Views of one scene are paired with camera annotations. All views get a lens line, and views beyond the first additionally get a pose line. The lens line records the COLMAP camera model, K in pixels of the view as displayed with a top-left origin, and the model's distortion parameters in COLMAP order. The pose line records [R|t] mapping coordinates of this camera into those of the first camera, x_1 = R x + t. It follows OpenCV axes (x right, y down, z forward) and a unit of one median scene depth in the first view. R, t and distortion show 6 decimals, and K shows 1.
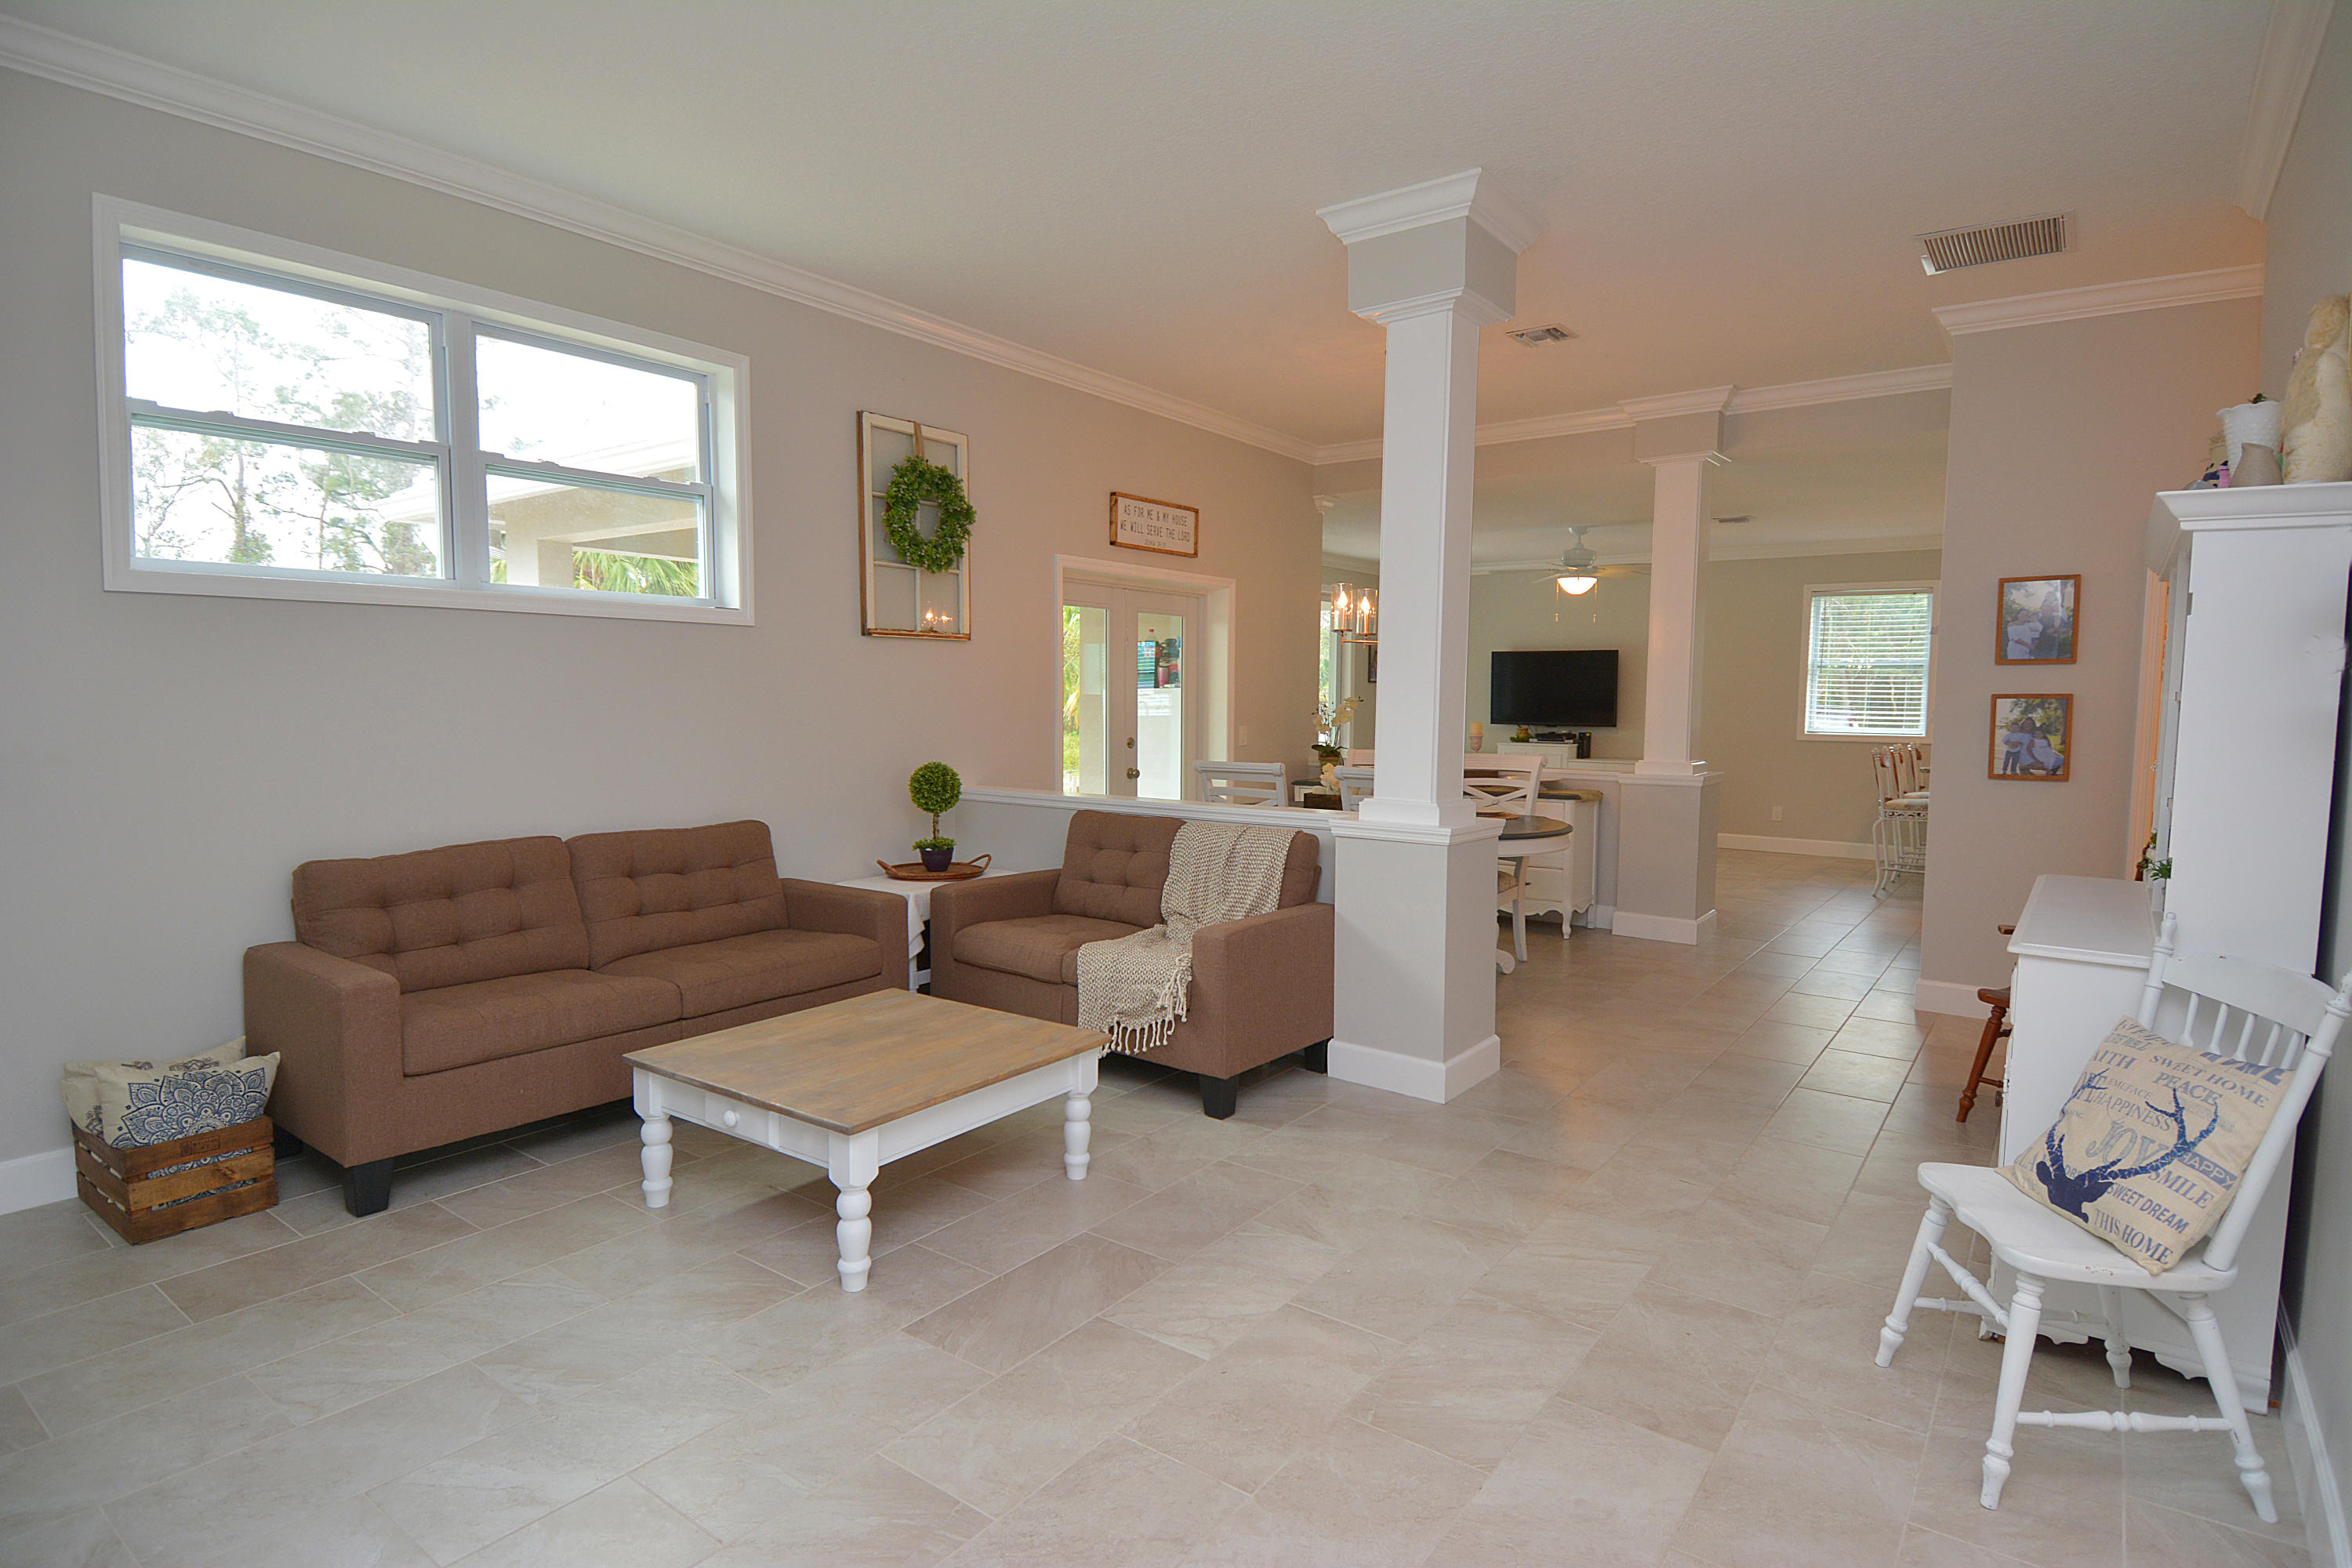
lens RADIAL K [[1229.6, 0, 1183.6], [0, 1229.6, 787.9], [0, 0, 1]] dist [0.046985, -0.049039]
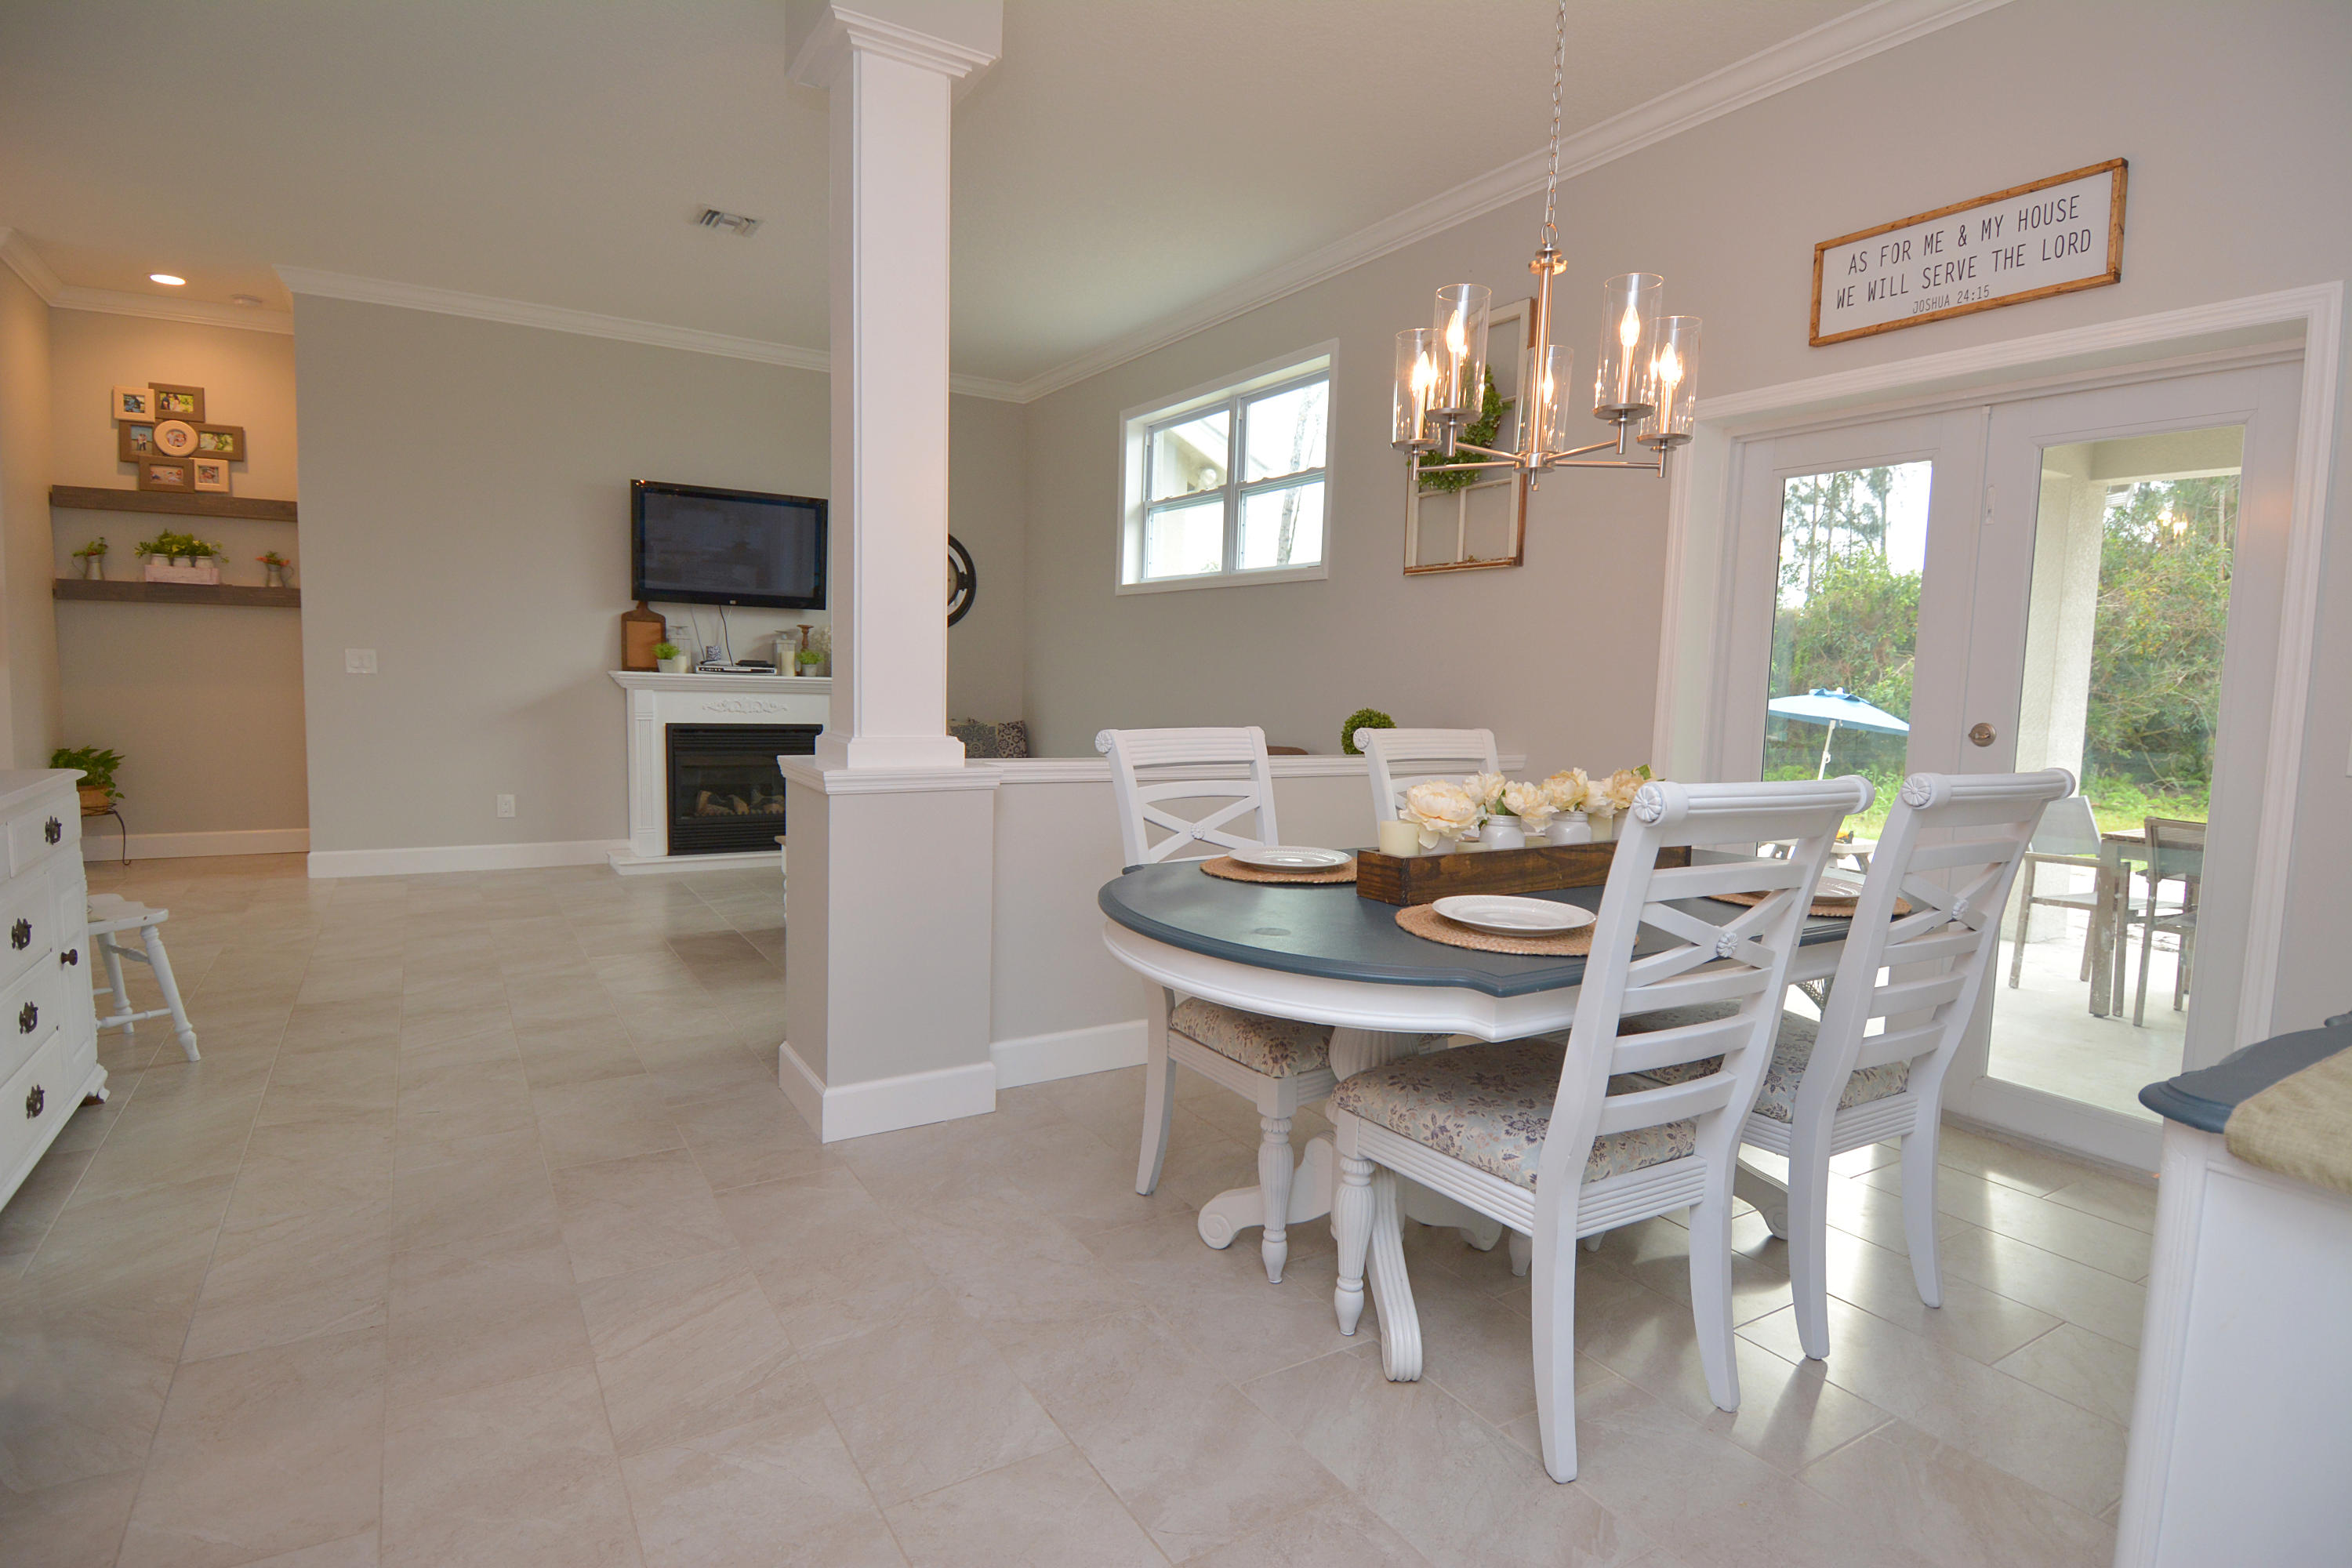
lens RADIAL K [[1229.6, 0, 1183.6], [0, 1229.6, 787.9], [0, 0, 1]] dist [0.046985, -0.049039]
pose [[-0.372470, 0.061813, -0.925984, 0.709991], [-0.107303, 0.988219, 0.109129, -0.049610], [0.921820, 0.140008, -0.361449, 1.248089]]
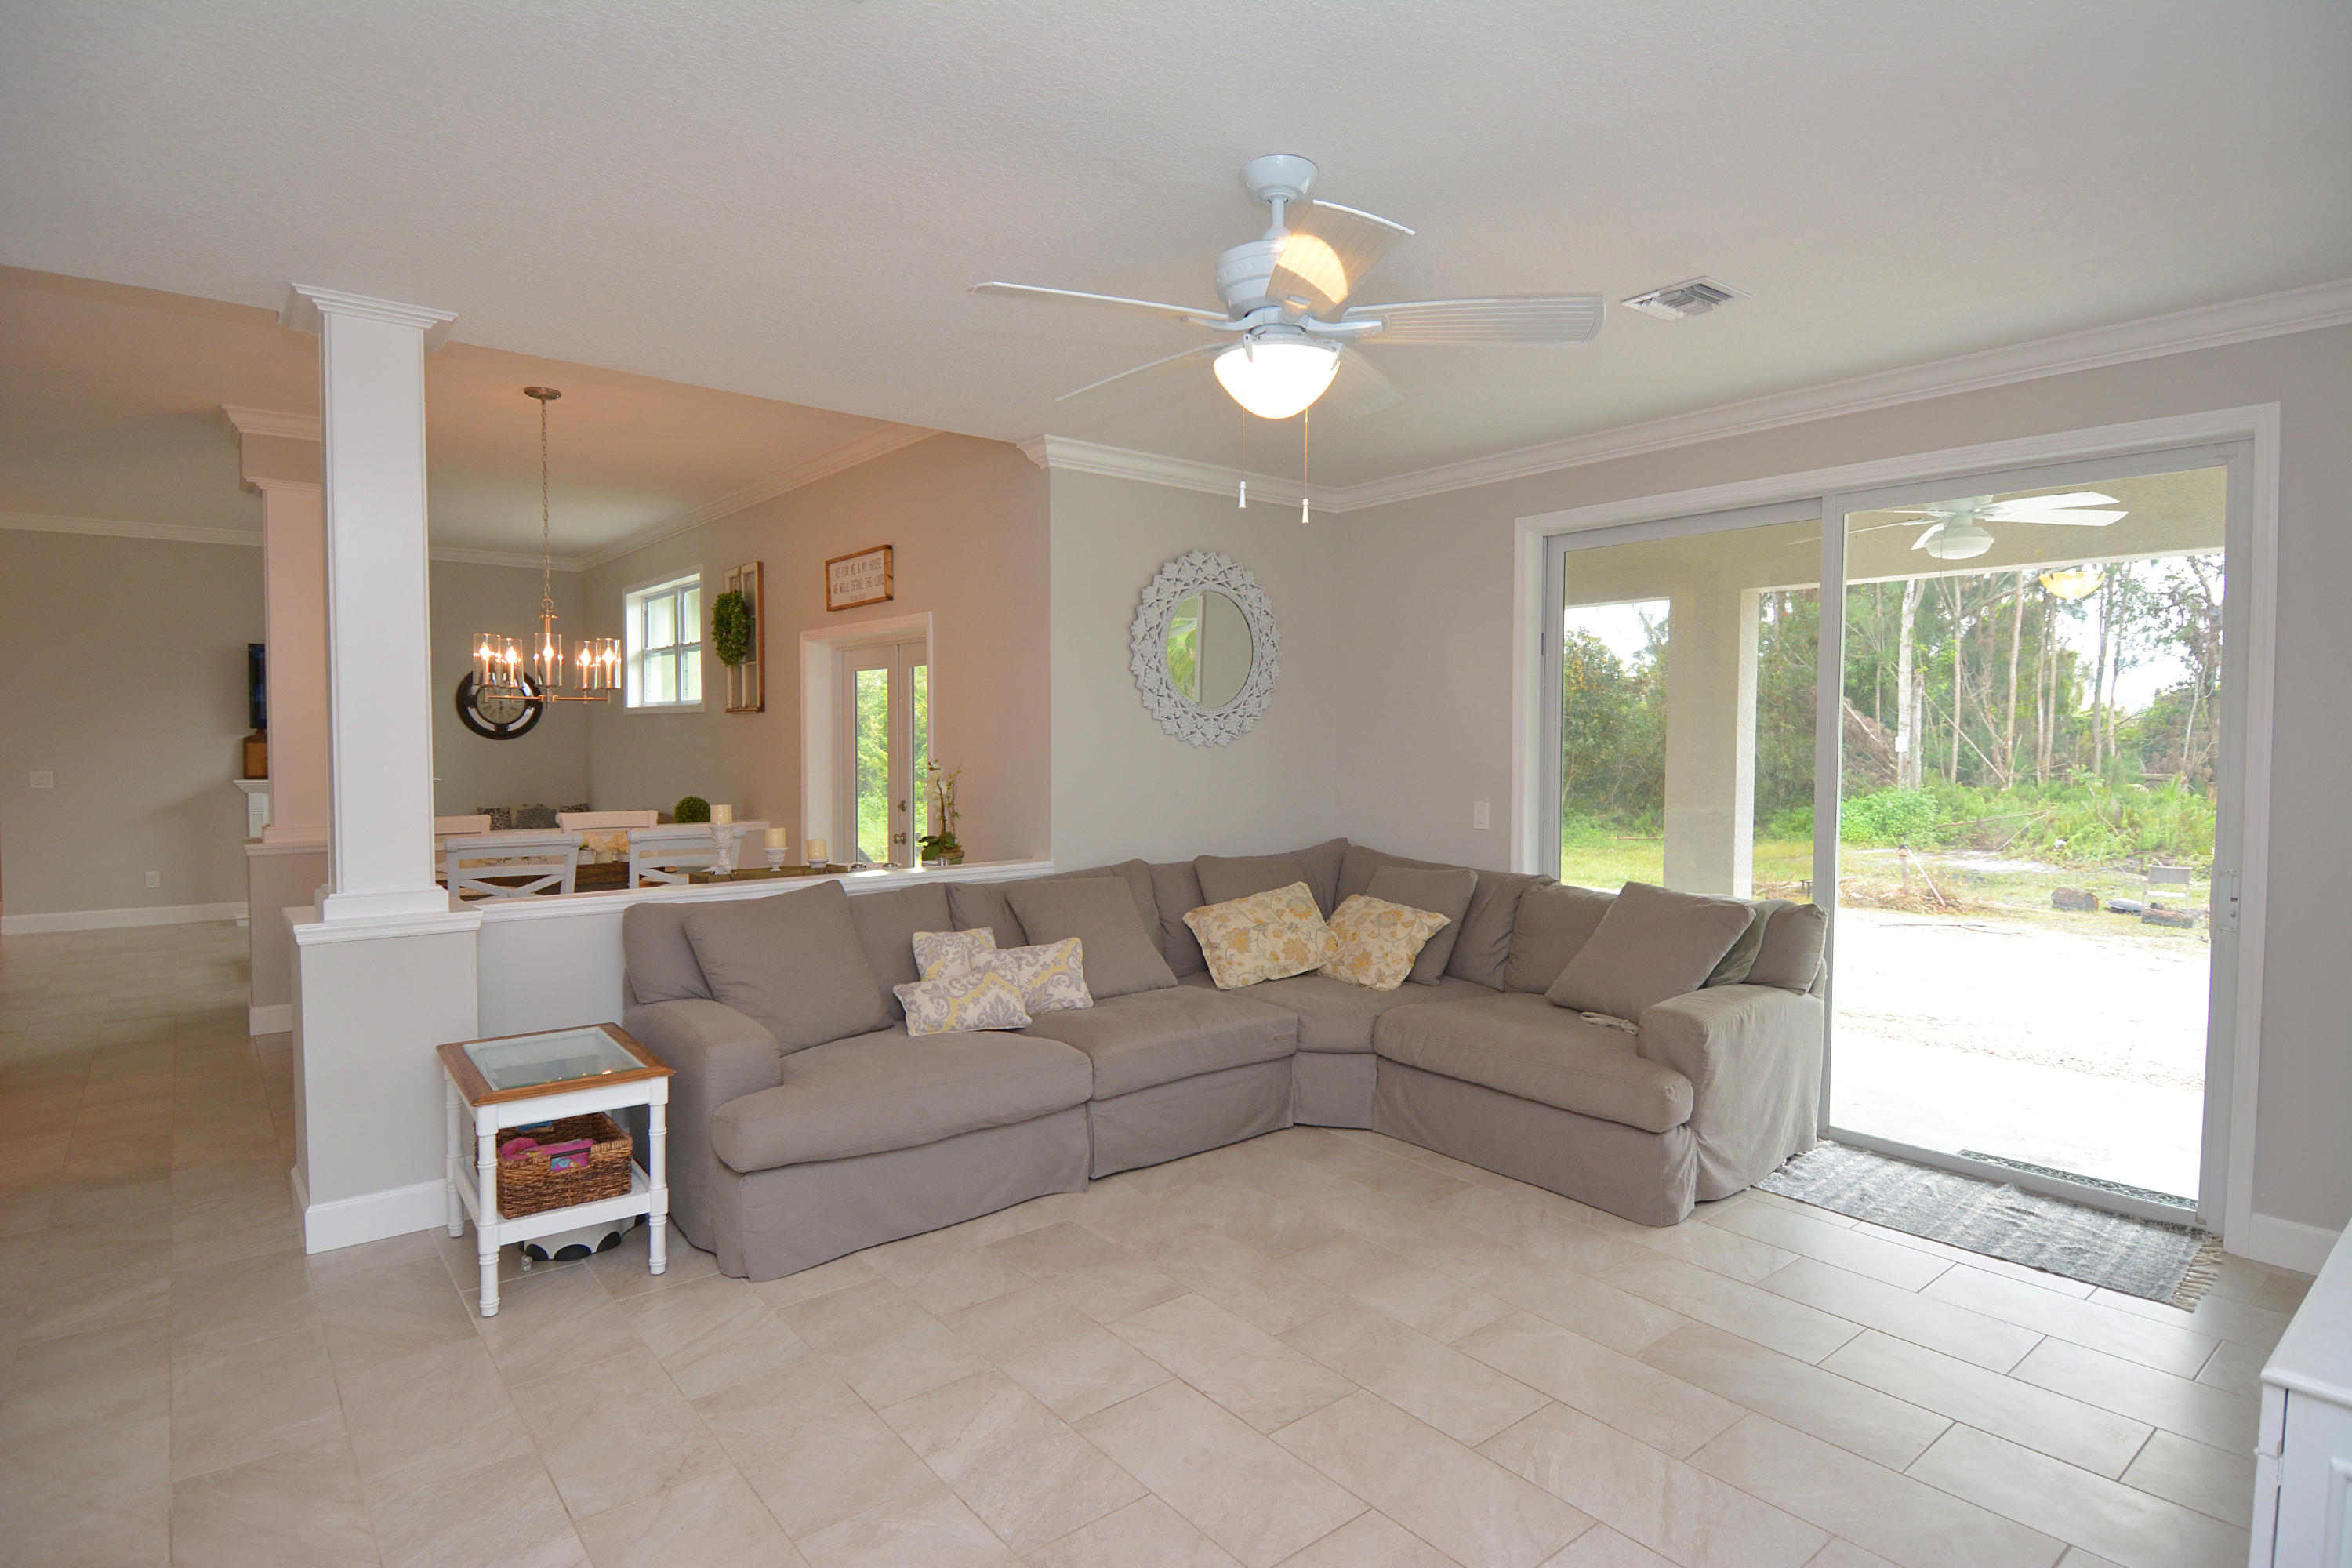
lens RADIAL K [[1229.6, 0, 1183.6], [0, 1229.6, 787.9], [0, 0, 1]] dist [0.046985, -0.049039]
pose [[-0.249810, 0.027049, -0.967917, 1.142091], [-0.083499, 0.995284, 0.049364, -0.160065], [0.964688, 0.093151, -0.246374, 2.008879]]
